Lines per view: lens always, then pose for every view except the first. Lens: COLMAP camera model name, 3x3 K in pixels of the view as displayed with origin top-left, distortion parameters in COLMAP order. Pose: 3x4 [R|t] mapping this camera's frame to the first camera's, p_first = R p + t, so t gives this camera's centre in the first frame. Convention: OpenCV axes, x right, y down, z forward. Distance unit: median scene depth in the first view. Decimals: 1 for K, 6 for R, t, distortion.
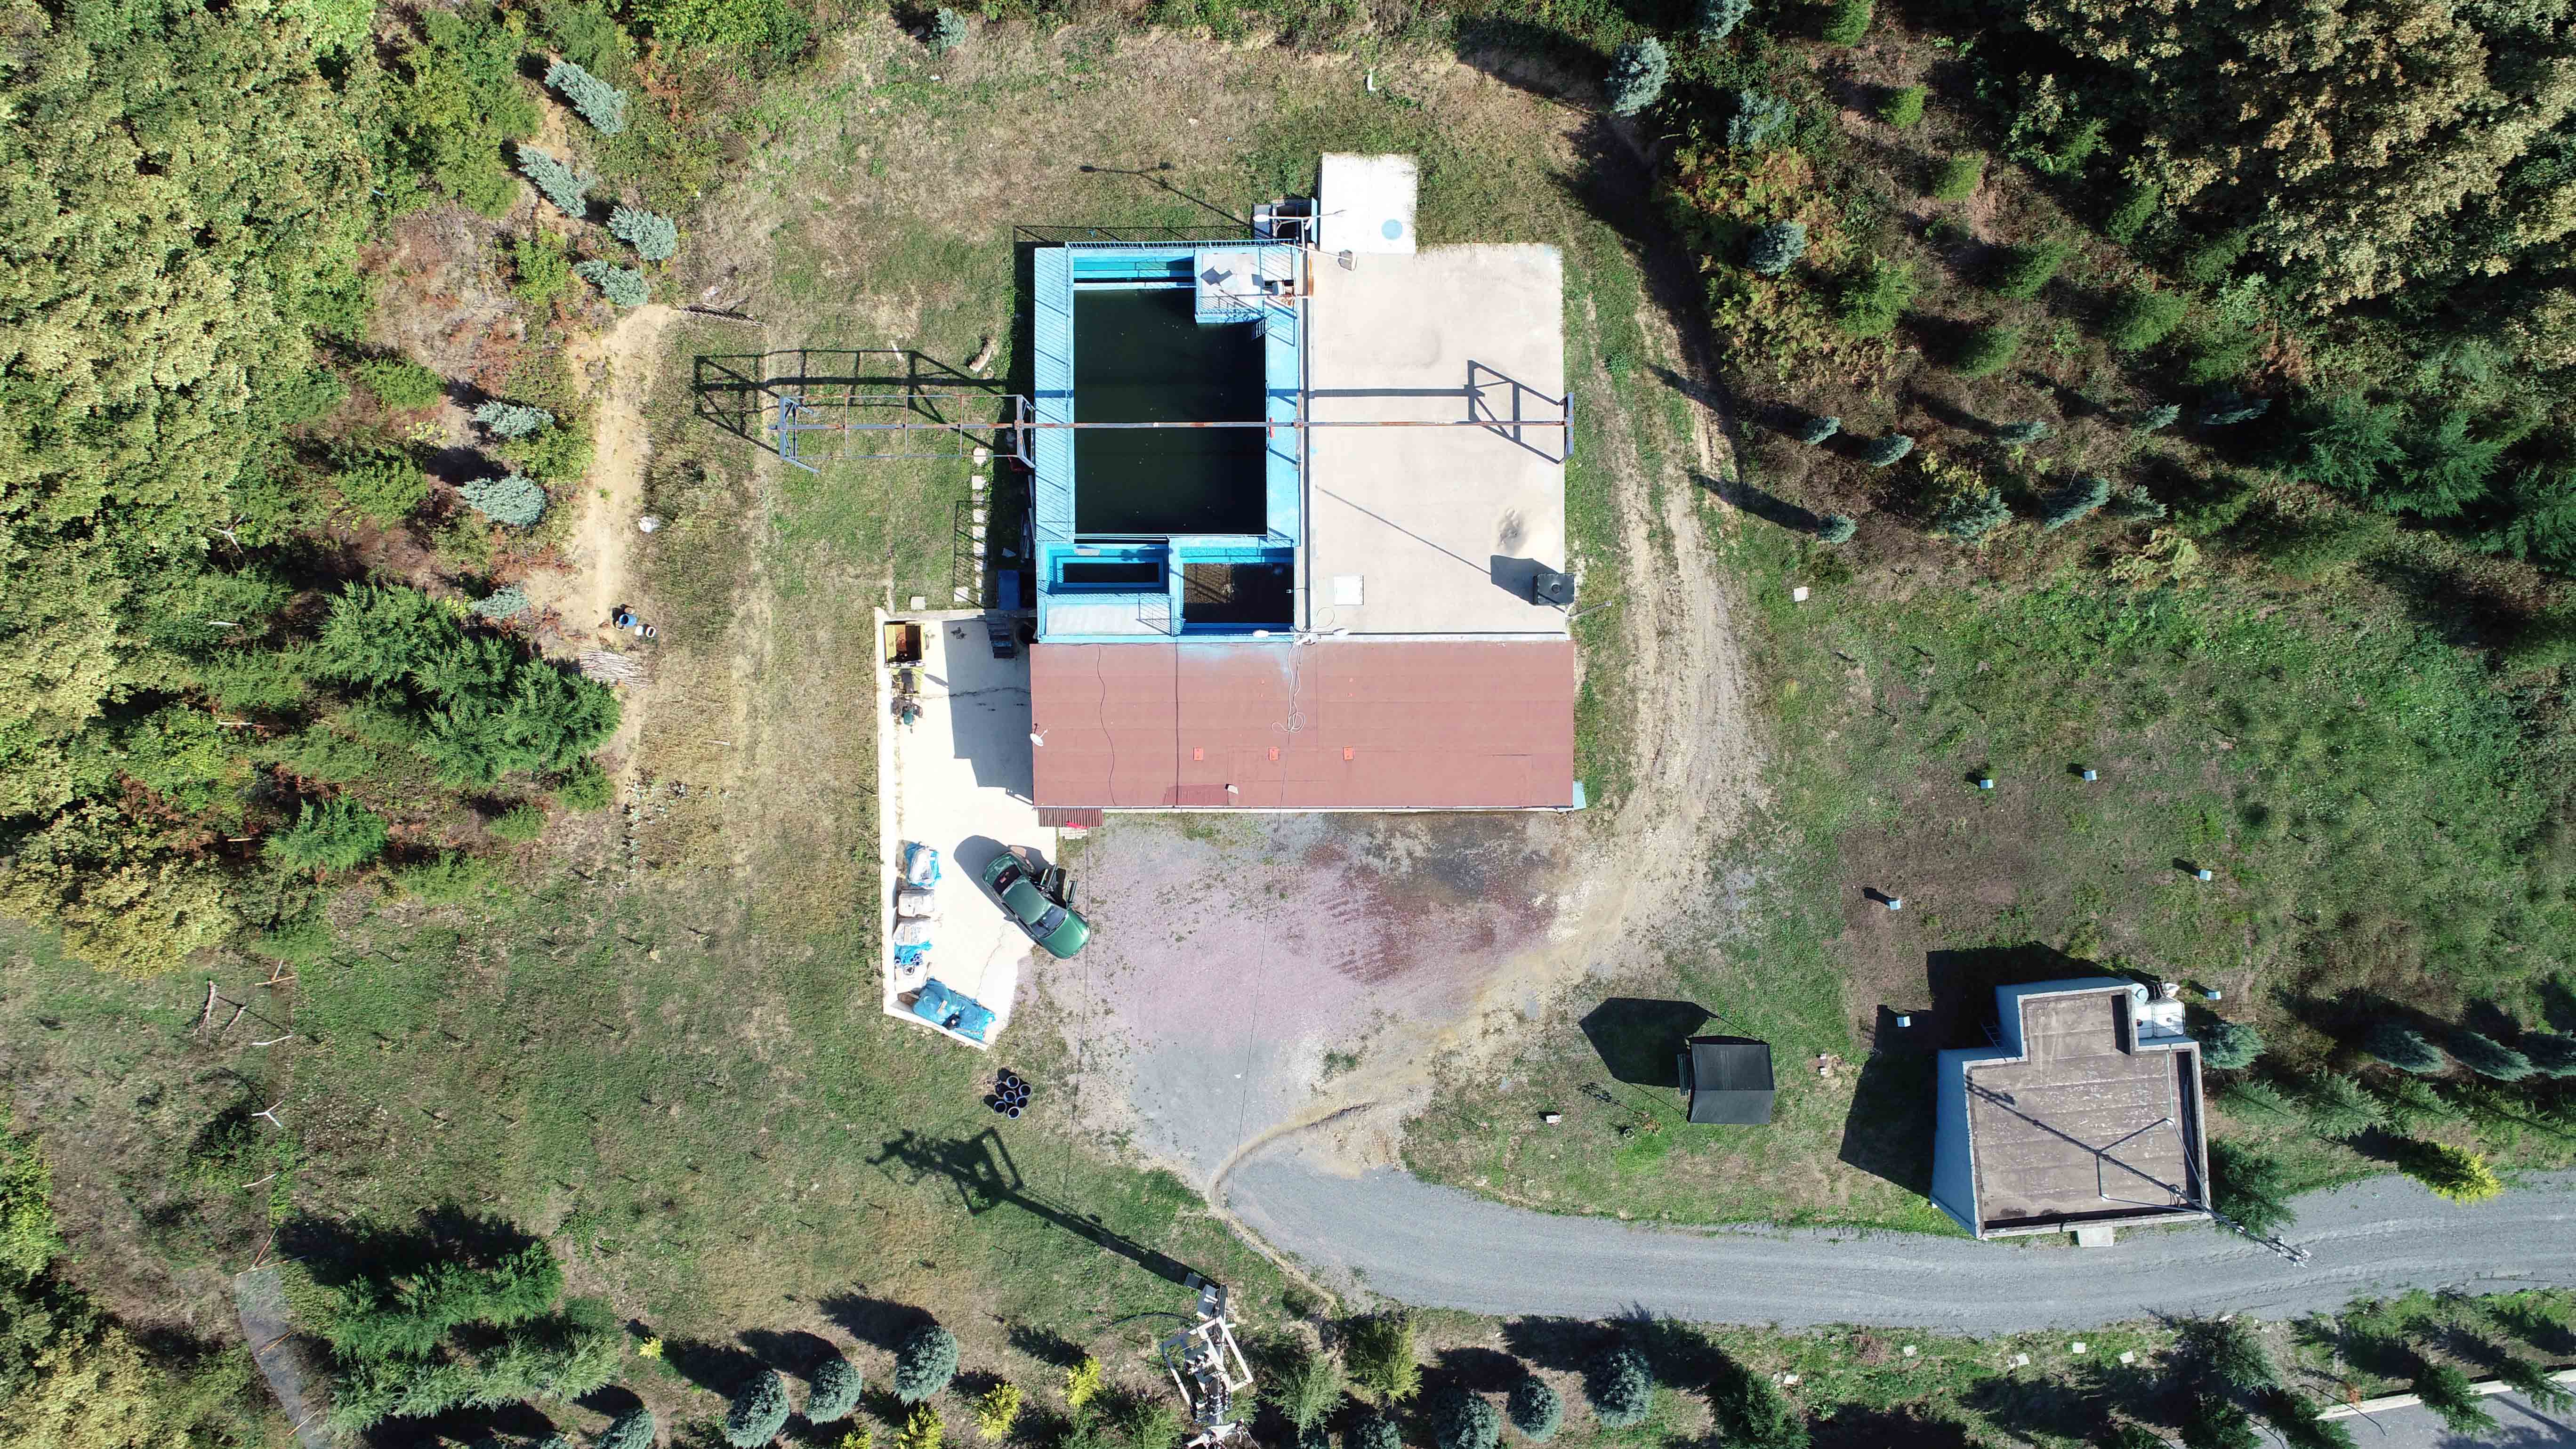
lens RADIAL K [[1720.9, 0, 1293.3], [0, 1720.9, 740.1], [0, 0, 1]] dist [-0.004072, 0.003675]
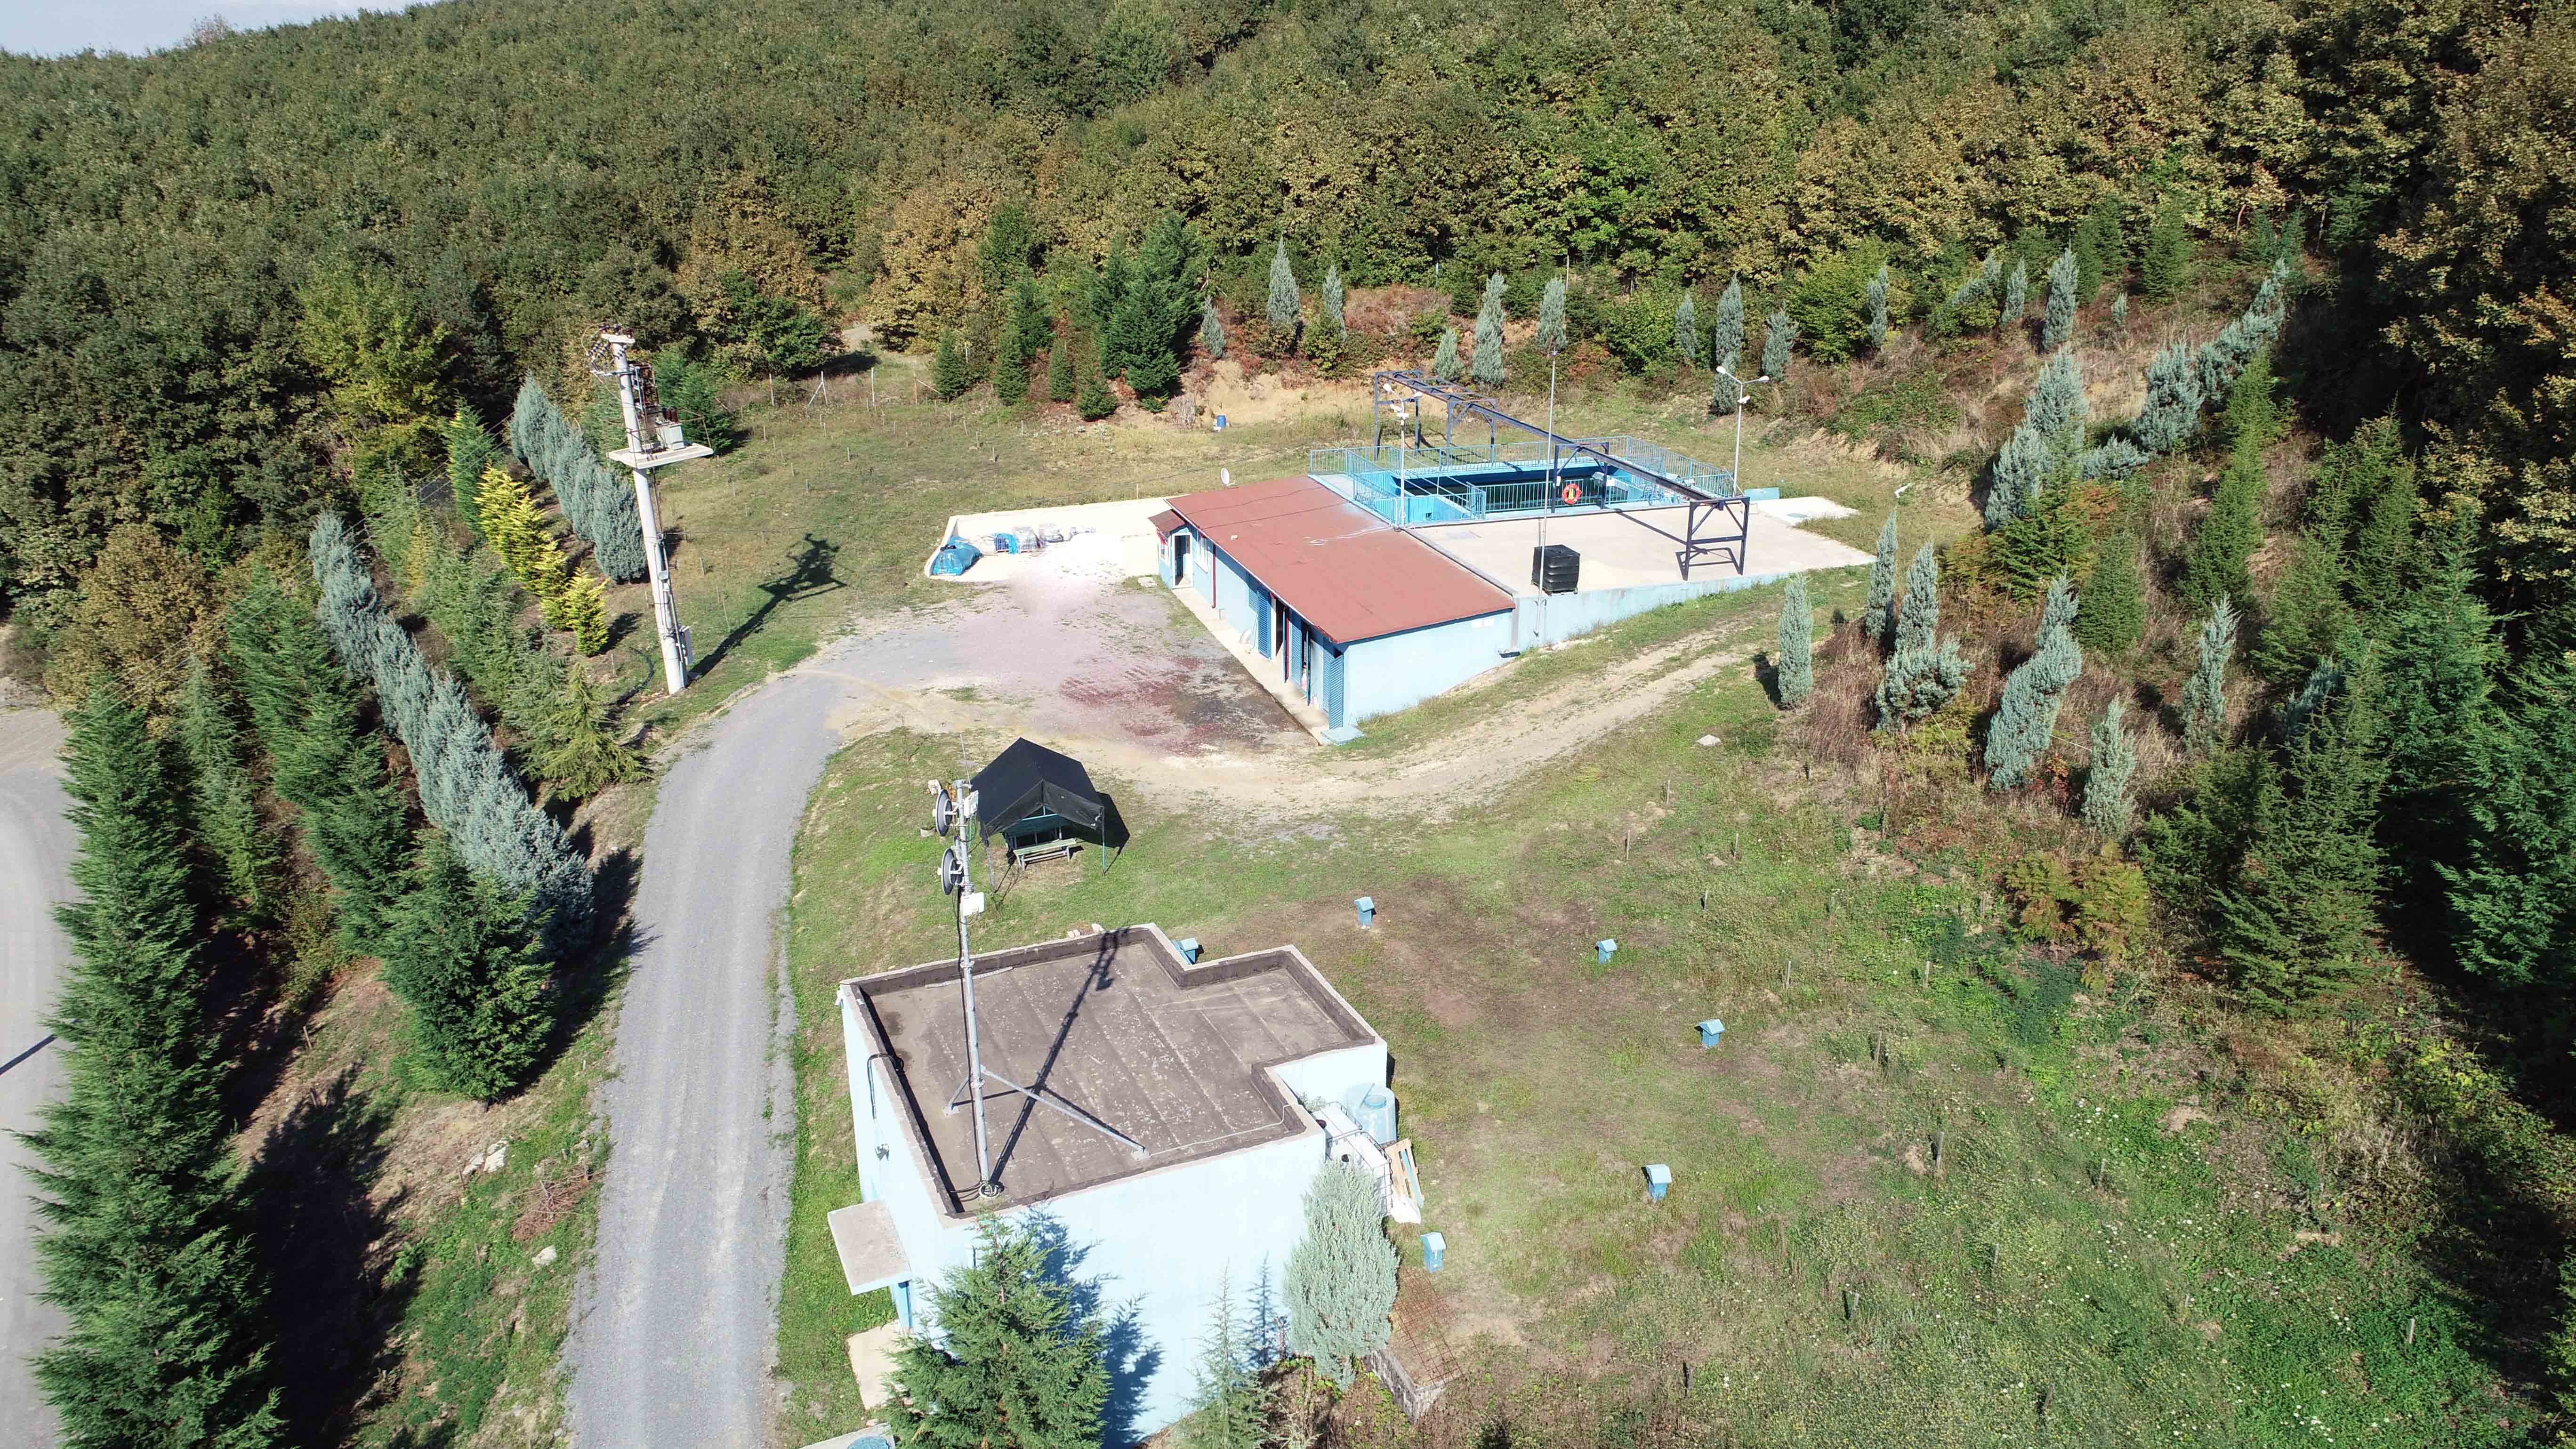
lens RADIAL K [[1720.9, 0, 1296.1], [0, 1720.9, 724.6], [0, 0, 1]] dist [-0.004072, 0.003675]
pose [[0.326218, 0.347132, -0.879251, 0.891288], [-0.945054, 0.098788, -0.311630, 0.315349], [-0.021318, 0.932599, 0.360285, 0.732965]]
